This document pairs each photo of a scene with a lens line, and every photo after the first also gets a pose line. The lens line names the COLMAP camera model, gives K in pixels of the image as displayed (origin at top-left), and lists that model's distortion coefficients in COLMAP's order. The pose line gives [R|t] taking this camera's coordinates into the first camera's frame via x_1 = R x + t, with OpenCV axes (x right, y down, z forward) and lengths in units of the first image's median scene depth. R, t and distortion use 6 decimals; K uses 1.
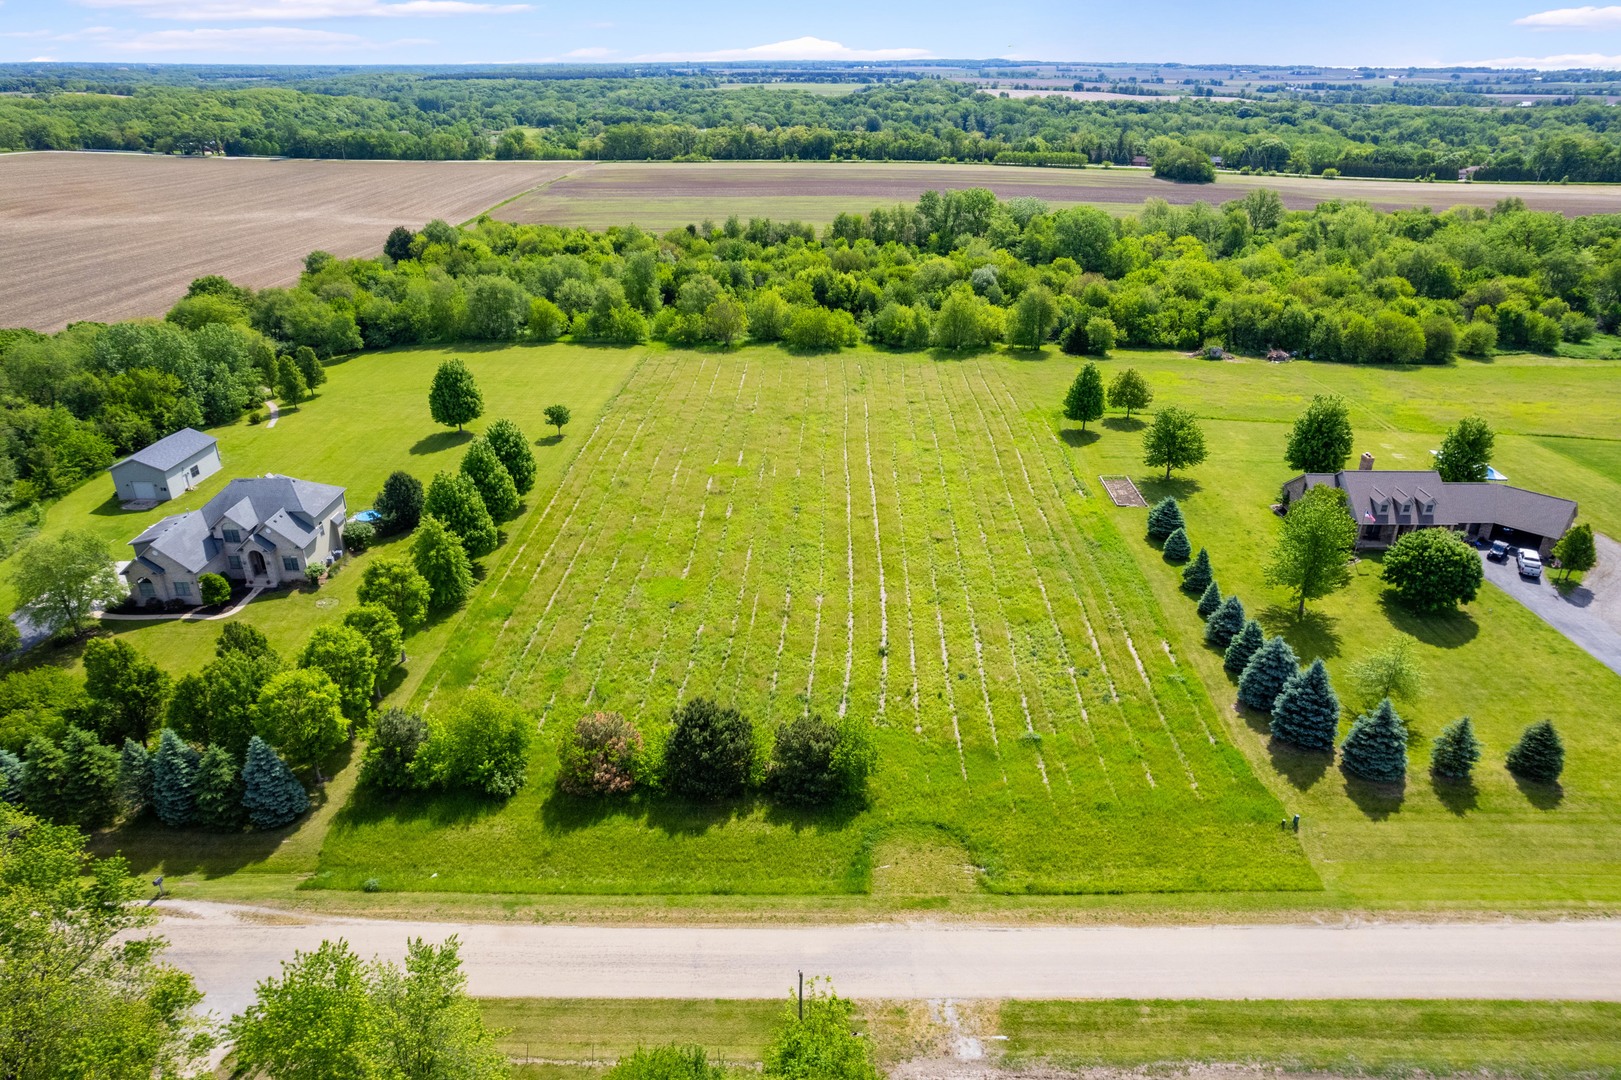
lens RADIAL K [[1039.9, 0, 831.7], [0, 1039.9, 539.8], [0, 0, 1]] dist [-0.084098, 0.072911]
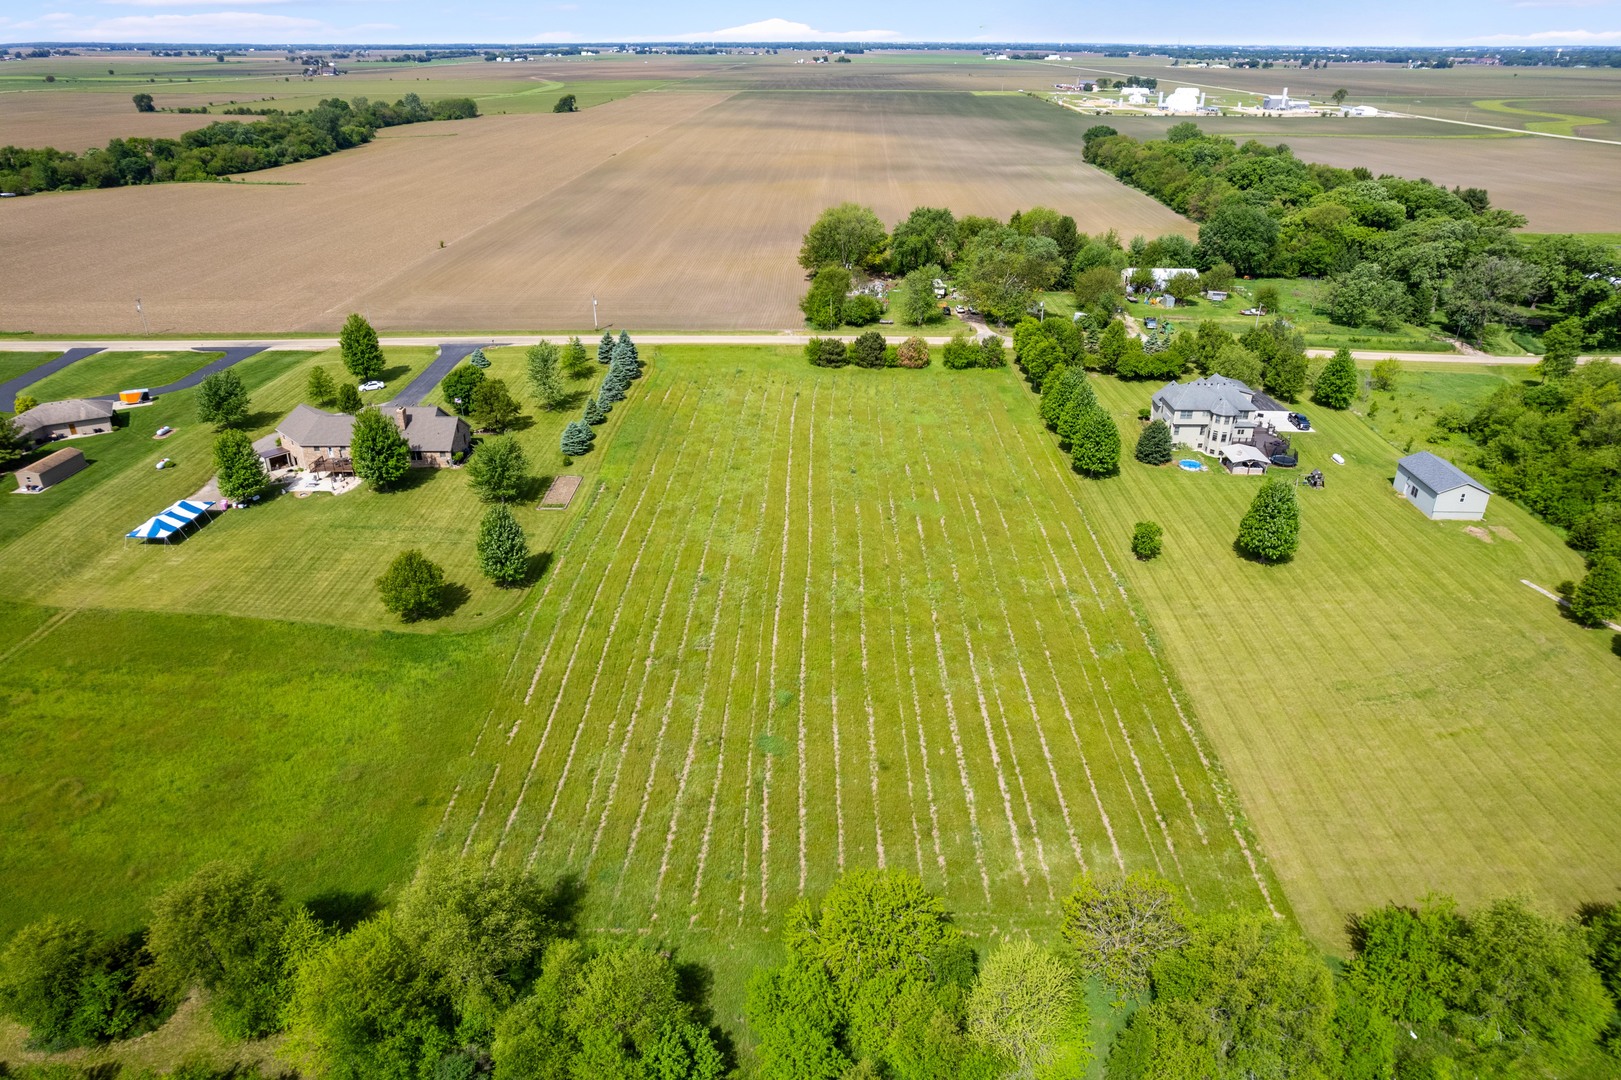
lens RADIAL K [[1039.9, 0, 831.7], [0, 1039.9, 539.8], [0, 0, 1]] dist [-0.084098, 0.072911]
pose [[-0.999857, -0.005959, -0.015838, 0.006272], [-0.016086, 0.625182, 0.780314, -0.557315], [0.005251, 0.780457, -0.625188, 1.097259]]
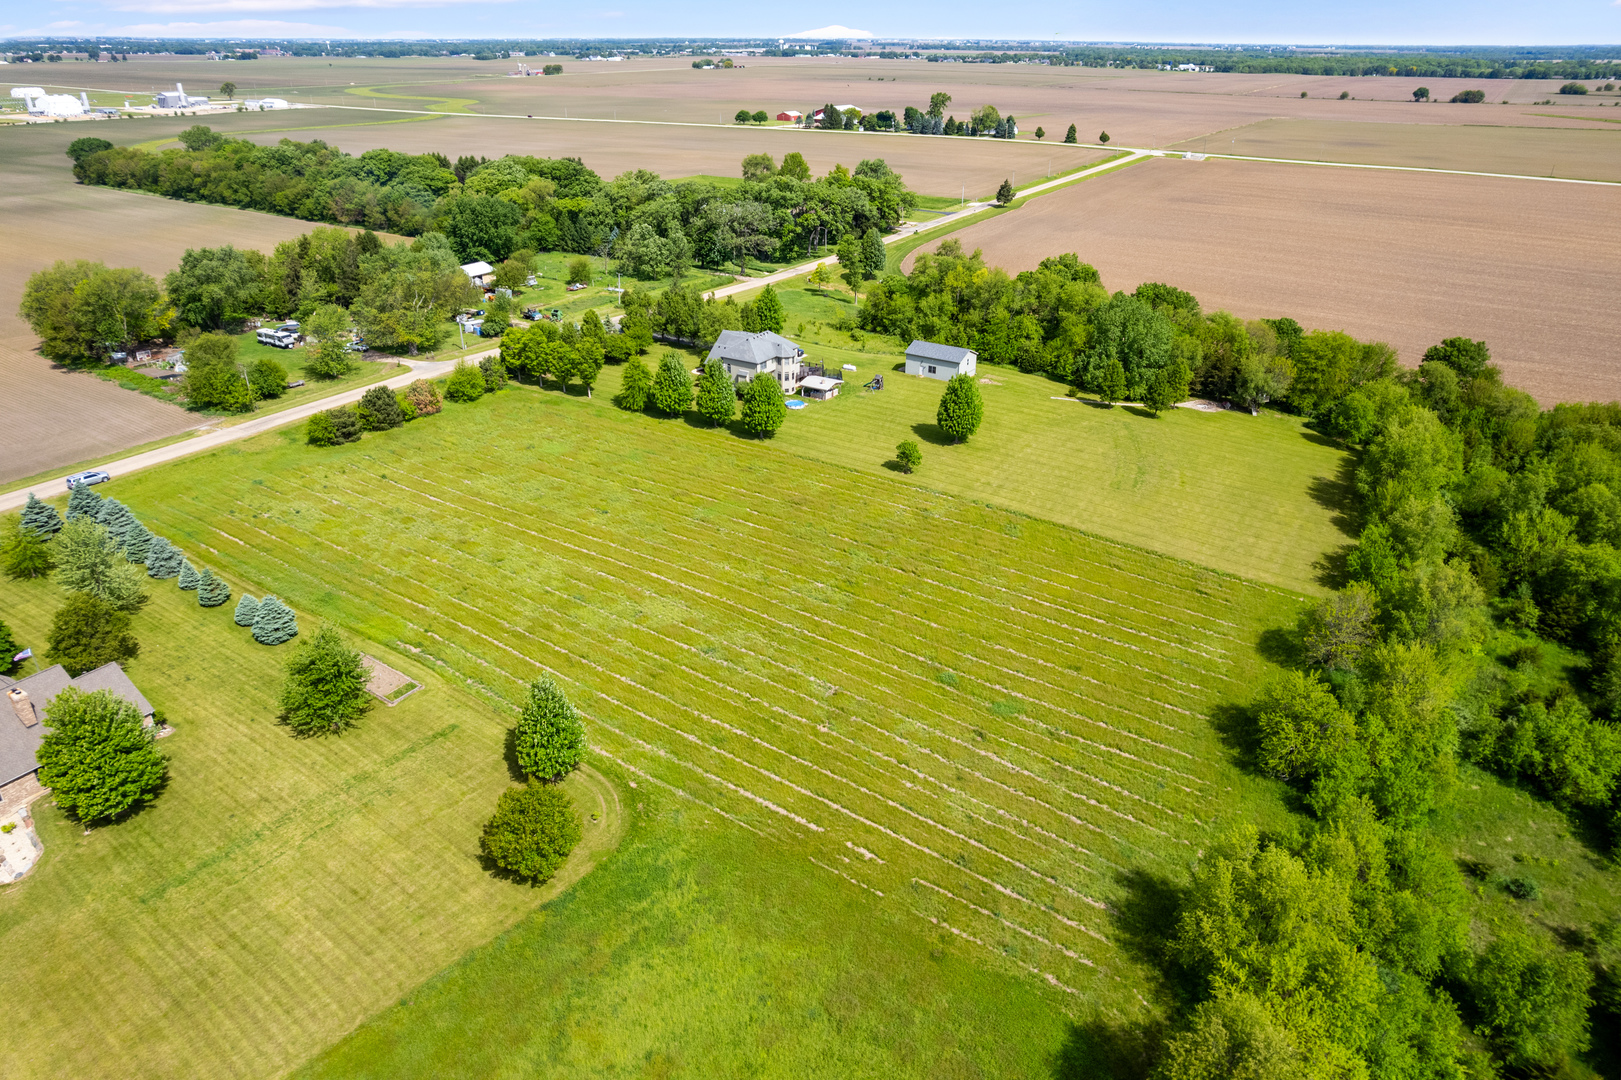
lens RADIAL K [[1039.9, 0, 831.7], [0, 1039.9, 539.8], [0, 0, 1]] dist [-0.084098, 0.072911]
pose [[-0.518681, 0.365535, -0.772887, 0.419833], [-0.374738, 0.715336, 0.589802, -0.448339], [0.768467, 0.595549, -0.234052, 0.879615]]
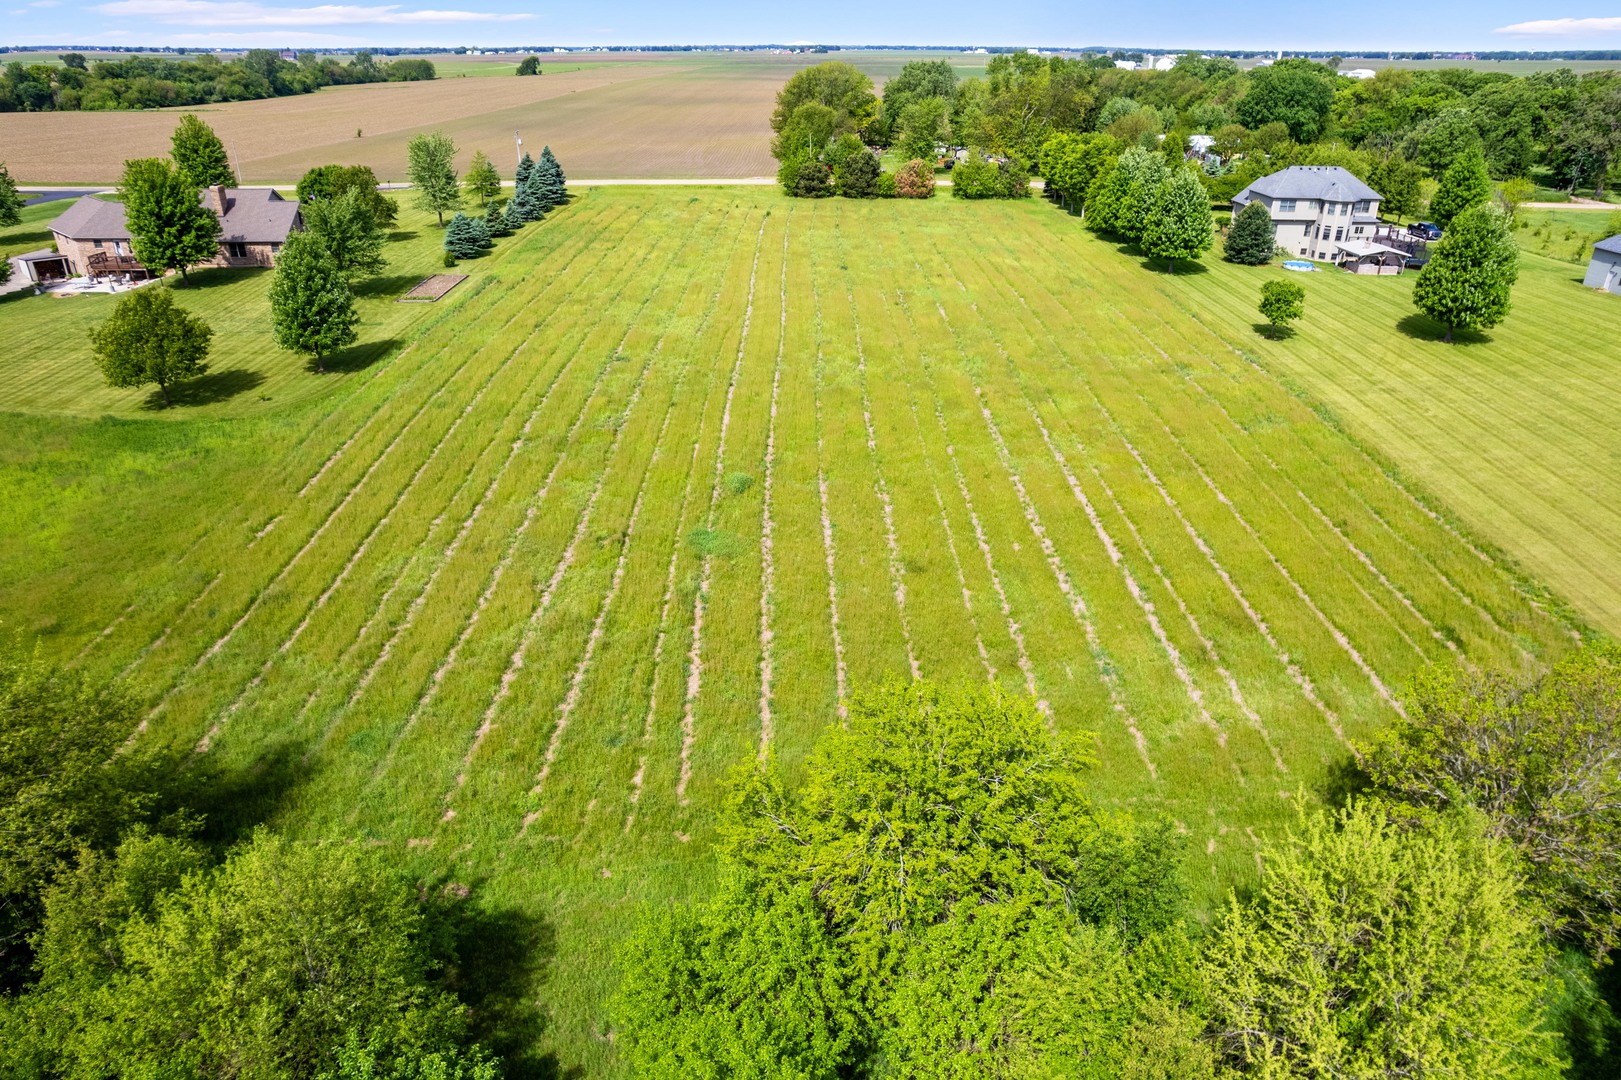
lens RADIAL K [[1039.9, 0, 831.7], [0, 1039.9, 539.8], [0, 0, 1]] dist [-0.084098, 0.072911]
pose [[-0.999367, 0.001344, -0.035548, 0.004811], [-0.026706, 0.631769, 0.774697, -0.338017], [0.023499, 0.775156, -0.631333, 1.043704]]
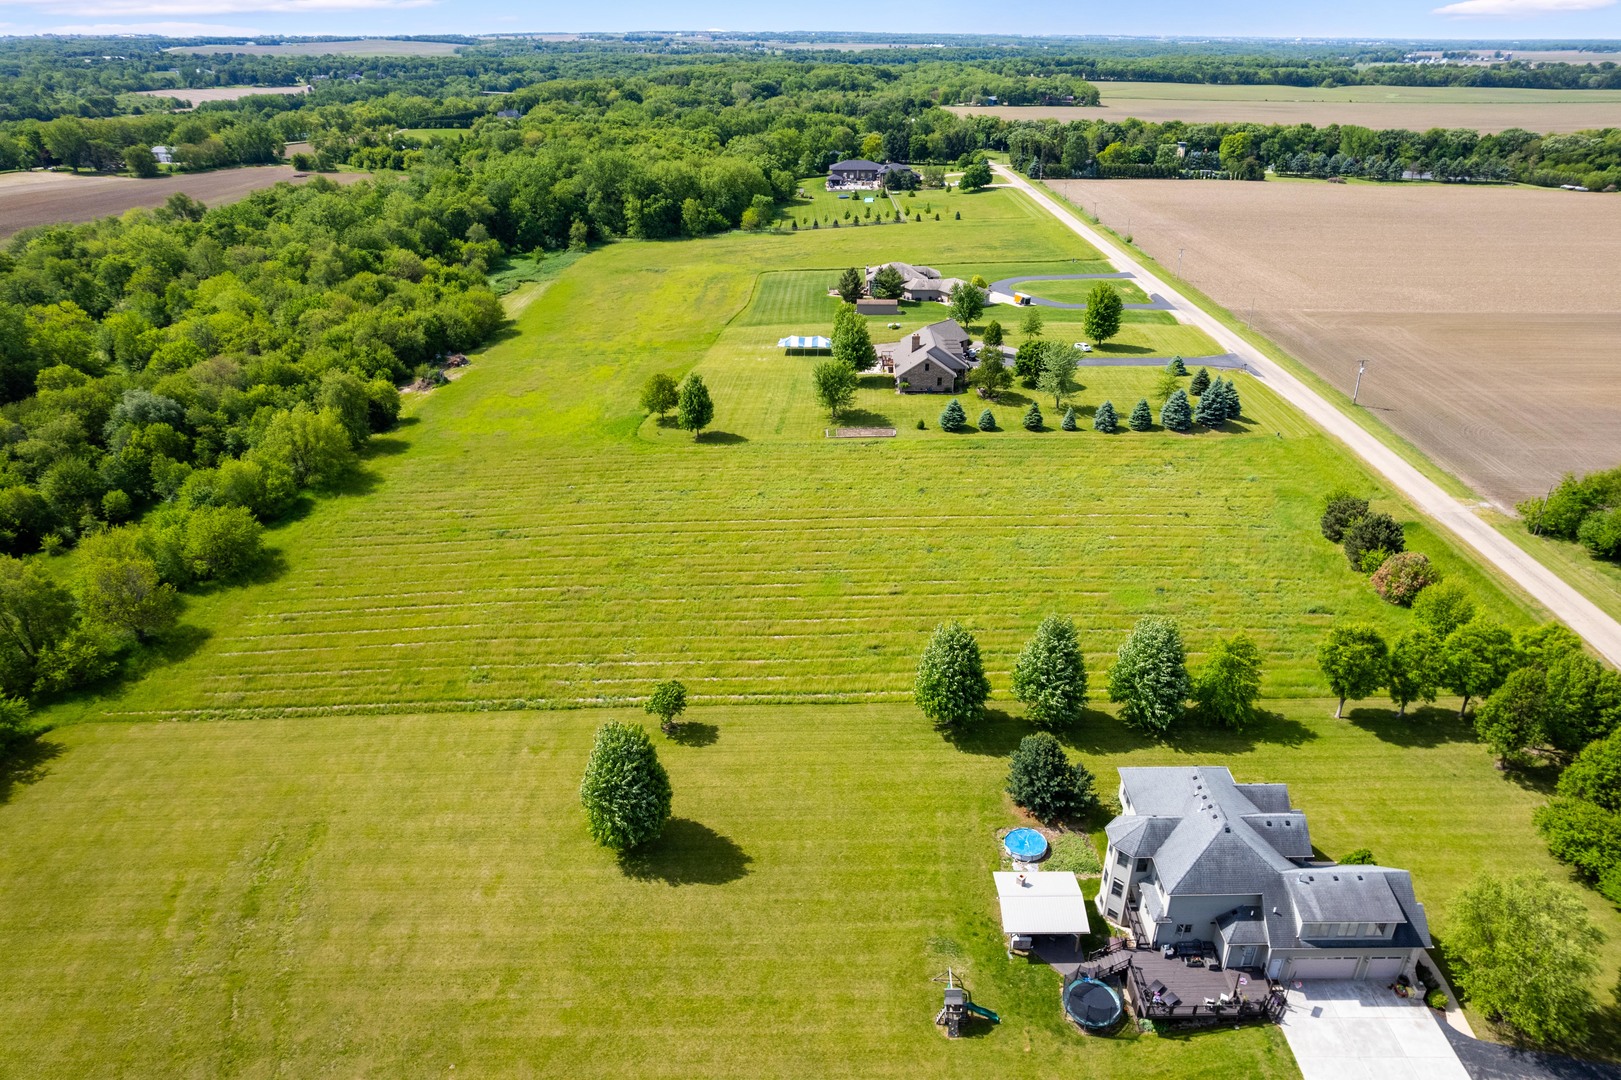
lens RADIAL K [[1039.9, 0, 831.7], [0, 1039.9, 539.8], [0, 0, 1]] dist [-0.084098, 0.072911]
pose [[-0.012484, -0.448928, 0.893481, -0.560293], [0.419733, 0.808663, 0.412176, -0.298229], [-0.907562, 0.380169, 0.178335, 0.546528]]
